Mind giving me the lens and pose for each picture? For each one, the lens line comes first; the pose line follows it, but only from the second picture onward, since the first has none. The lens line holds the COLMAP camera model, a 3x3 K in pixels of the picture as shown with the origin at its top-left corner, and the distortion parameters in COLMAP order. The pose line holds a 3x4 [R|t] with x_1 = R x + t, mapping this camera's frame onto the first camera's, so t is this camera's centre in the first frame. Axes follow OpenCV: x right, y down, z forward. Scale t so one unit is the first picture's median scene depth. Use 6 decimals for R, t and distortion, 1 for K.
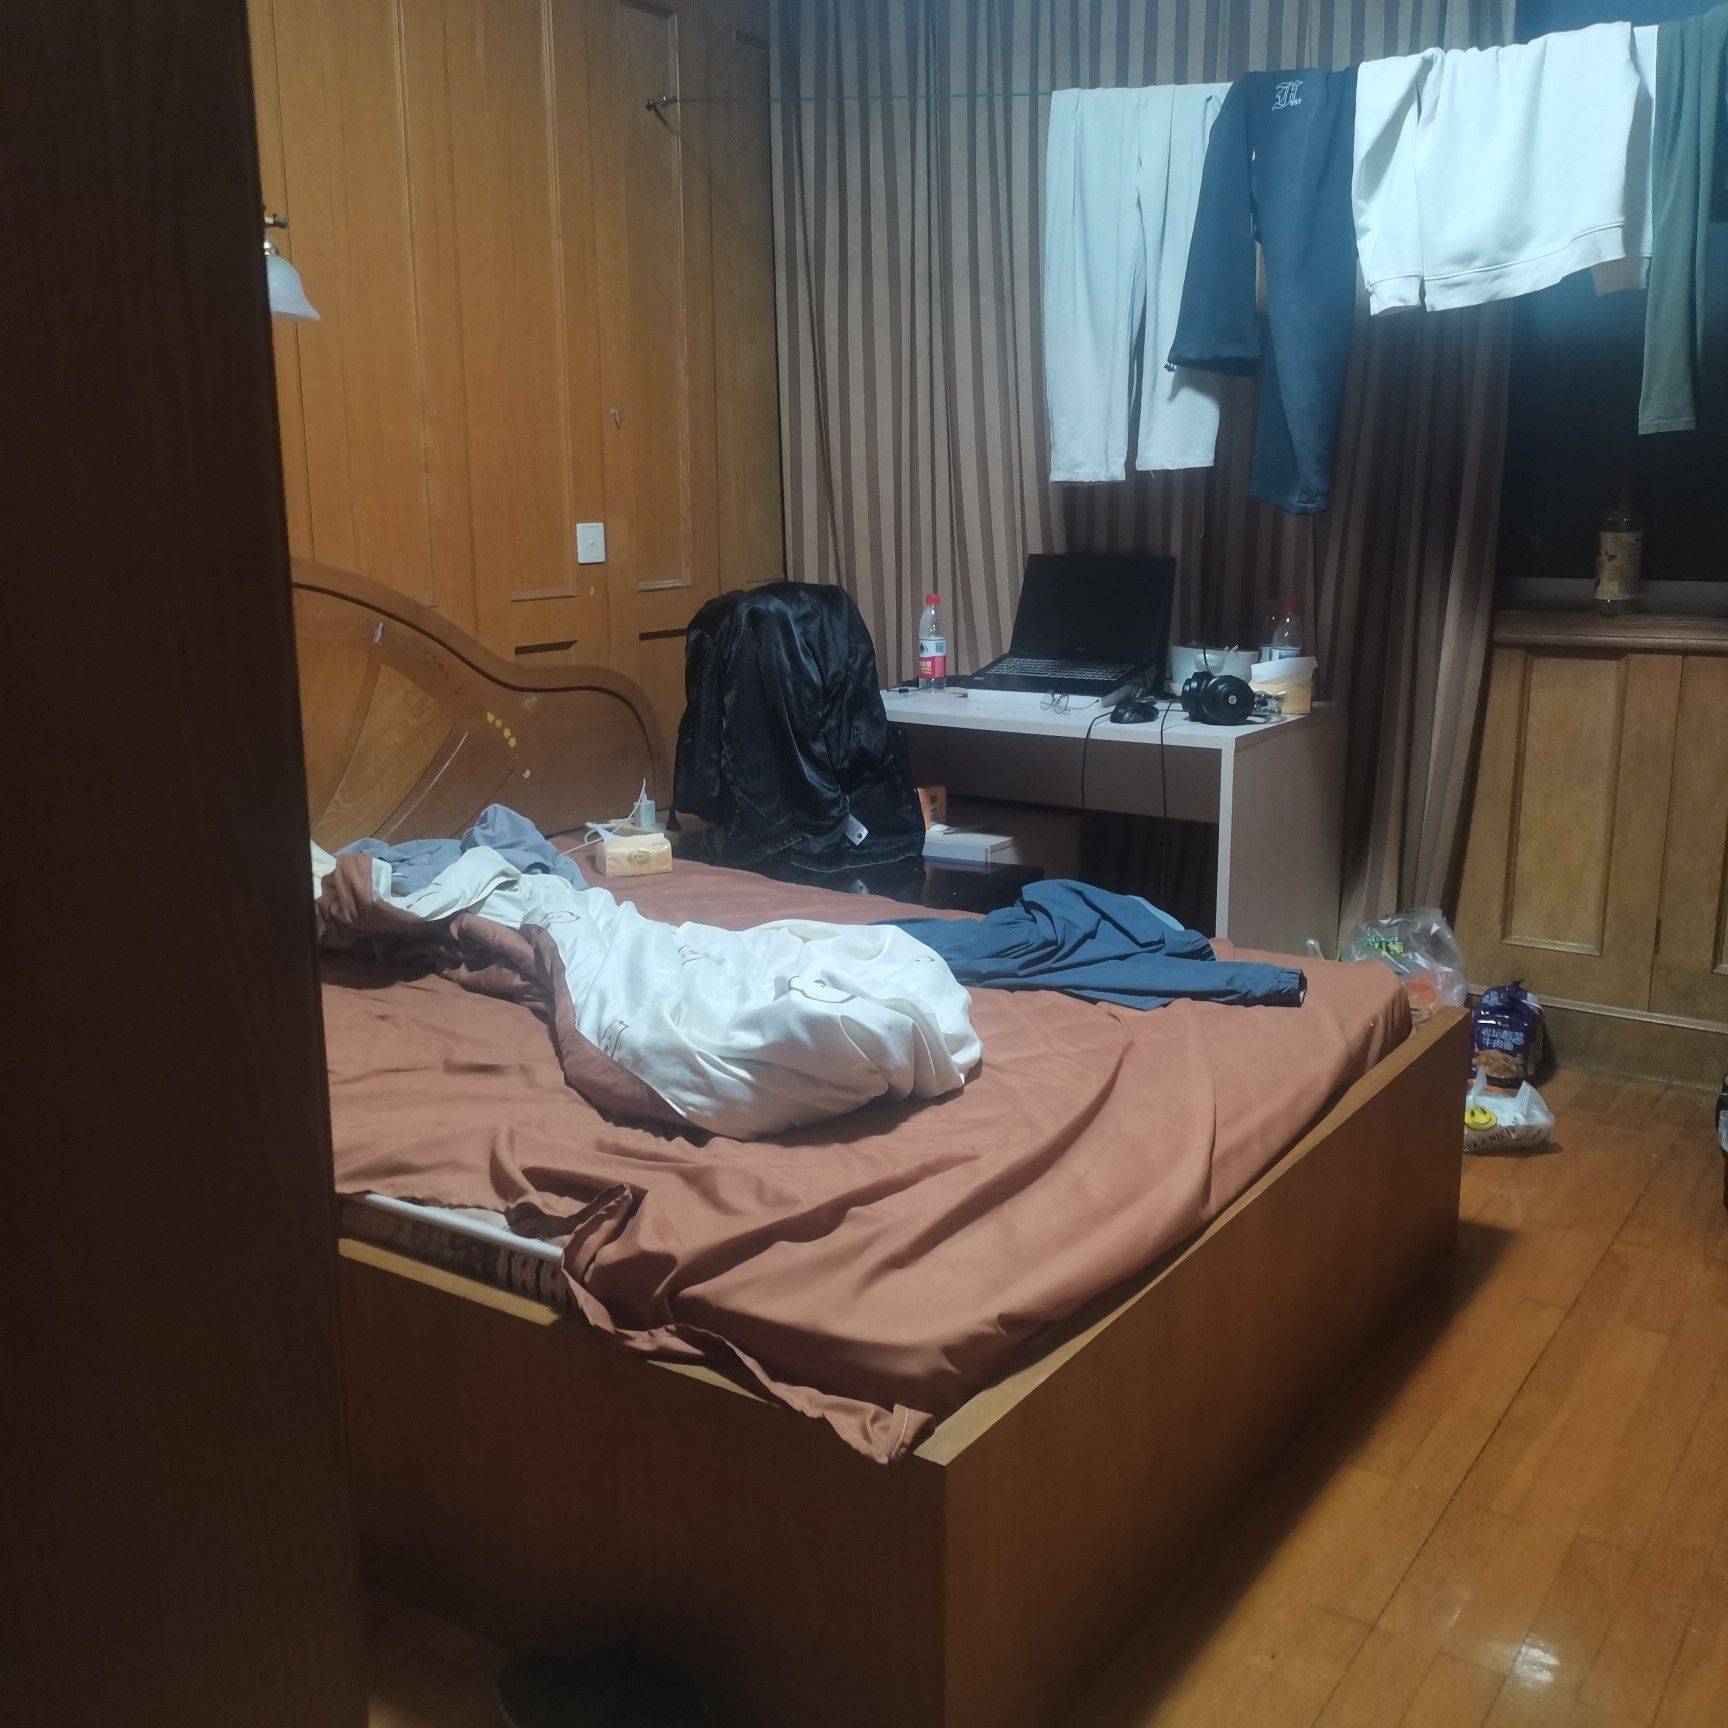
lens RADIAL K [[1771.6, 0, 864.0], [0, 1771.6, 864.0], [0, 0, 1]] dist [0.023021, -0.024028]
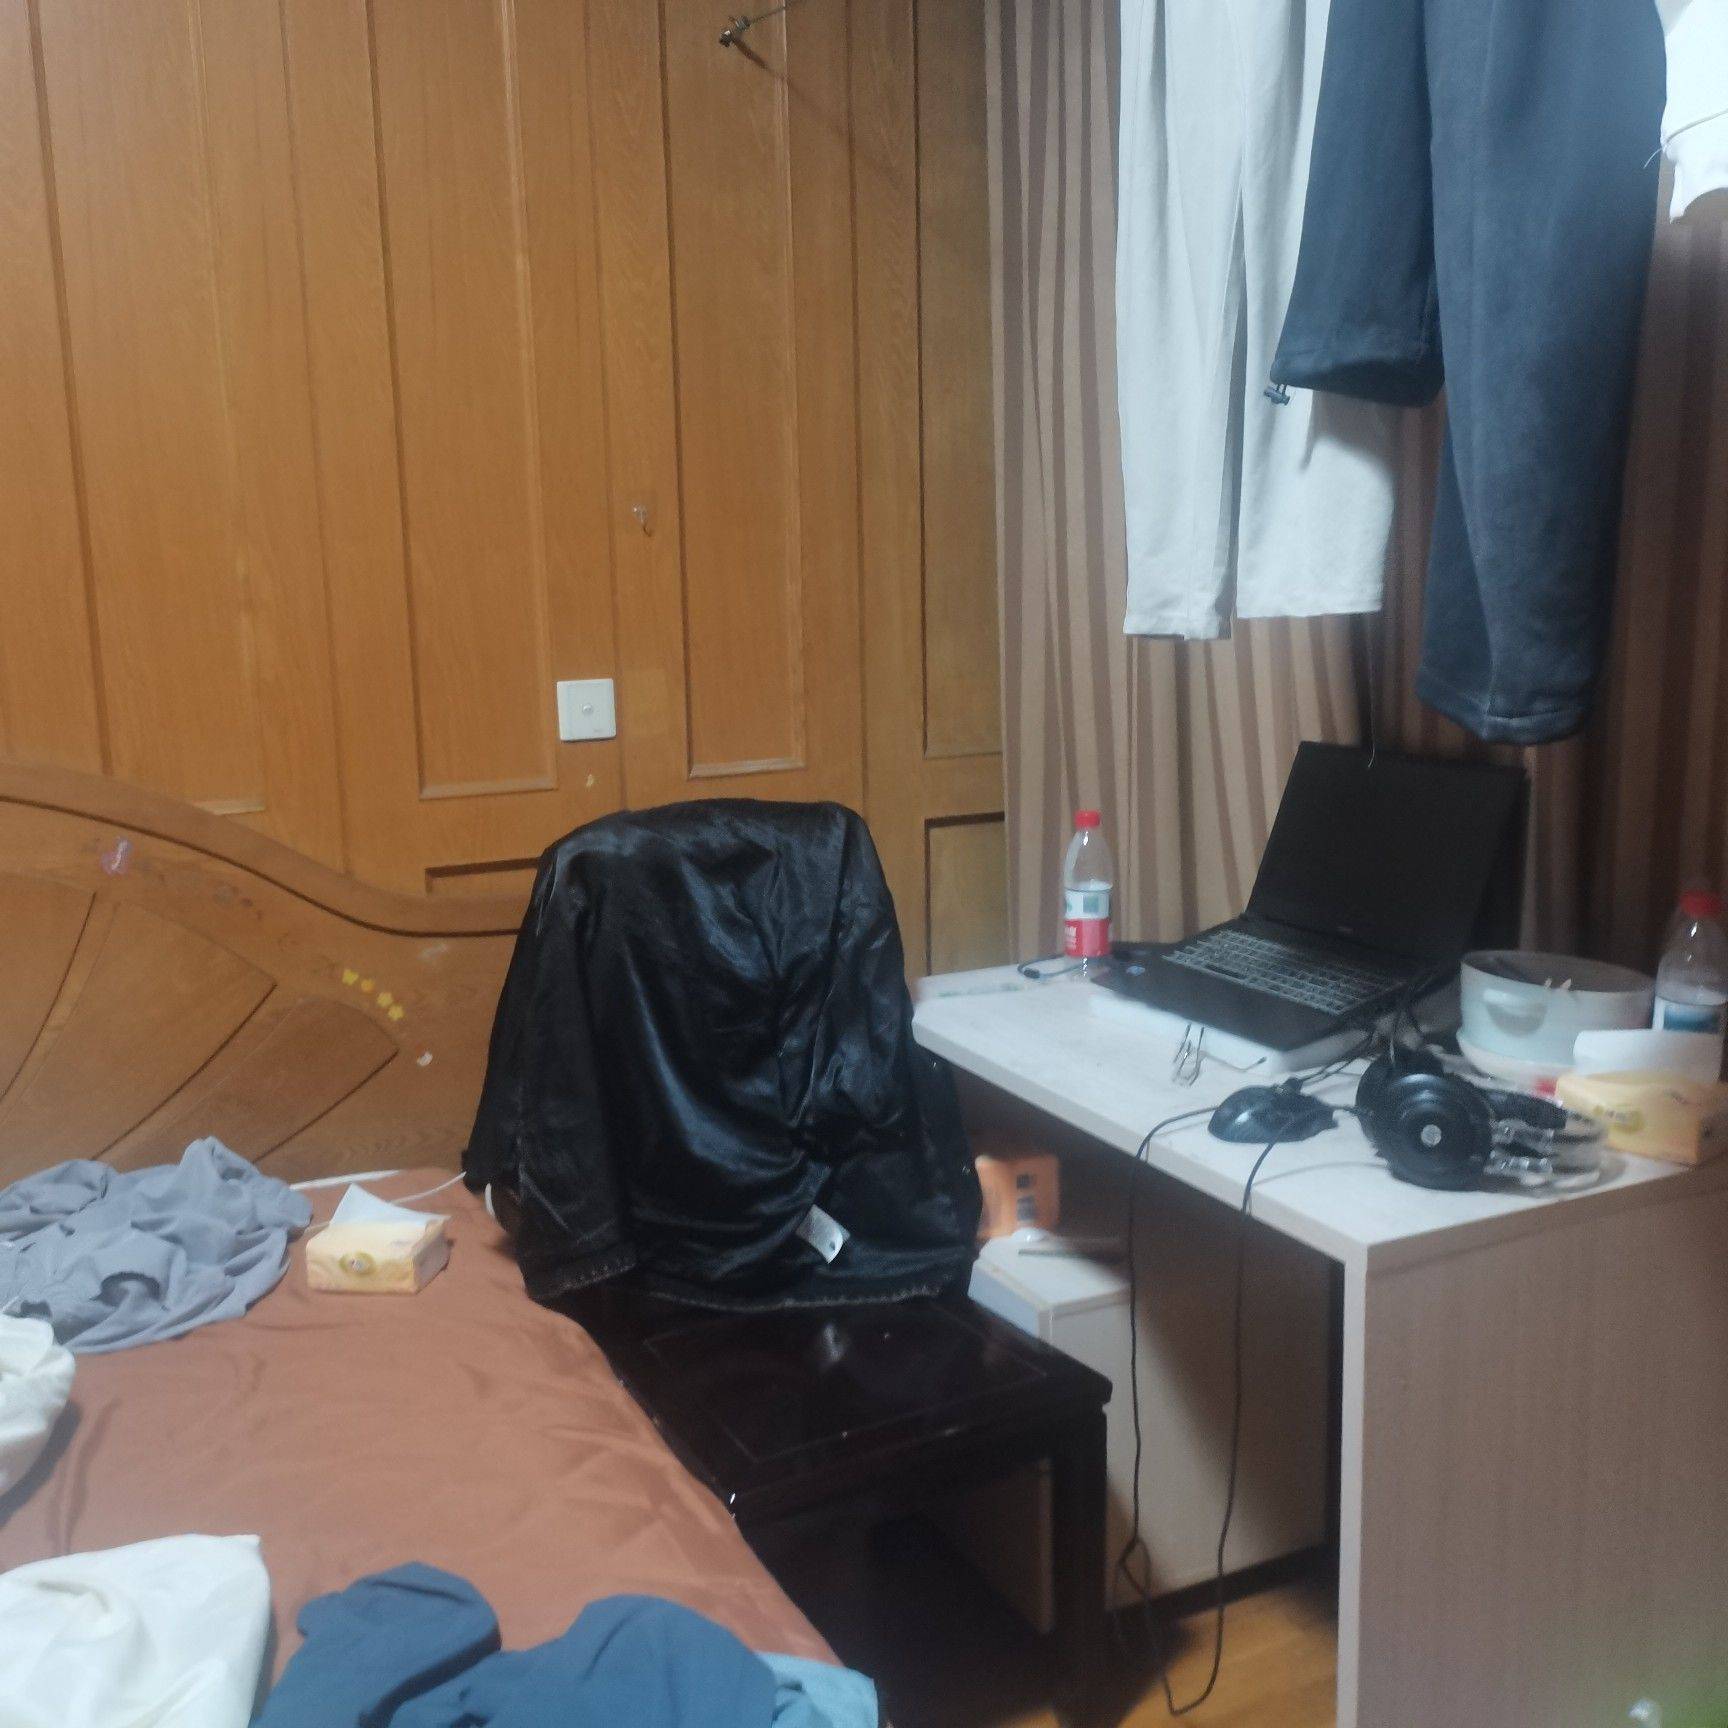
lens RADIAL K [[1771.6, 0, 864.0], [0, 1771.6, 864.0], [0, 0, 1]] dist [0.023021, -0.024028]
pose [[0.875483, 0.068507, -0.478368, 0.279612], [-0.086045, 0.996181, -0.014813, -0.134970], [0.475527, 0.054130, 0.878034, 0.520280]]
